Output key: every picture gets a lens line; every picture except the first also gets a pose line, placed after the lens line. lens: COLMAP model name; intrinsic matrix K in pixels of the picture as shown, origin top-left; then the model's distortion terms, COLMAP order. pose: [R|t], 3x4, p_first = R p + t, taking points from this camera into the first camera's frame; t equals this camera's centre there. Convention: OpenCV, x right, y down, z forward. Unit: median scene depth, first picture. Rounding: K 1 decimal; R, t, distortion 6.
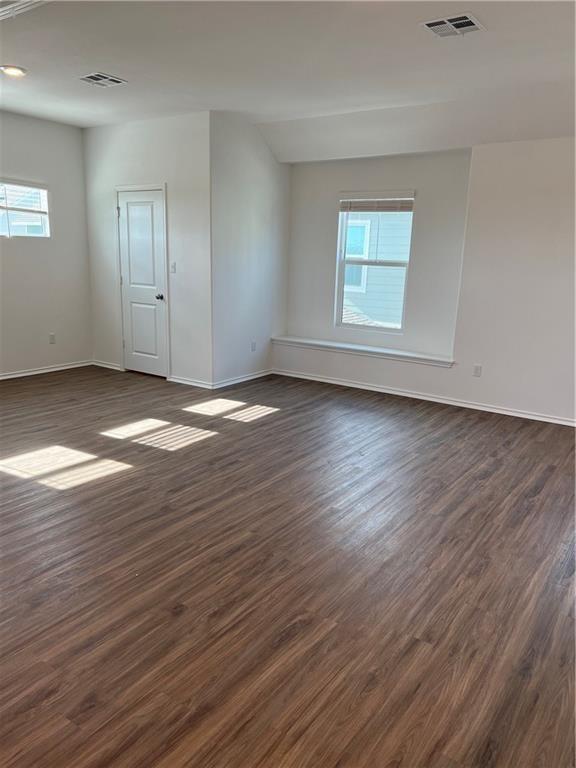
lens RADIAL K [[587.2, 0, 288.0], [0, 587.2, 384.0], [0, 0, 1]] dist [-0.032372, -0.002711]
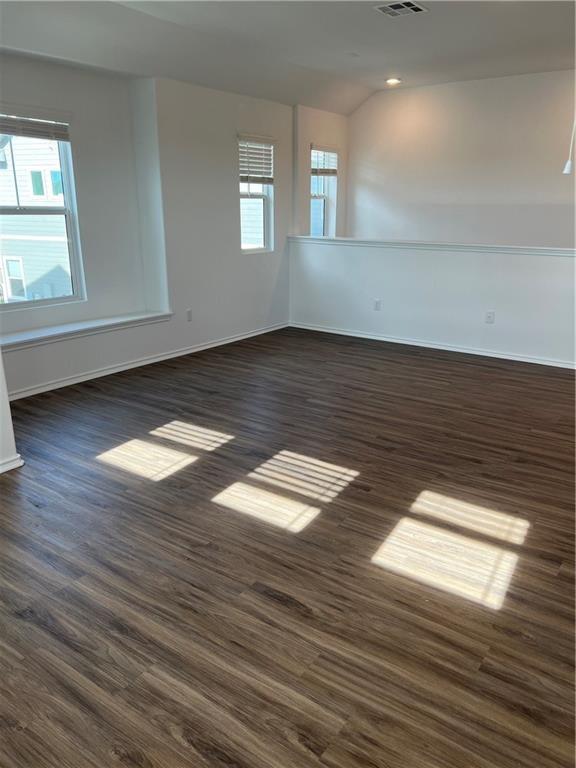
lens RADIAL K [[587.2, 0, 288.0], [0, 587.2, 384.0], [0, 0, 1]] dist [-0.032372, -0.002711]
pose [[0.013070, -0.323982, 0.945973, -1.004868], [0.234631, 0.920633, 0.312062, -0.284251], [-0.971997, 0.217876, 0.088049, 1.140266]]
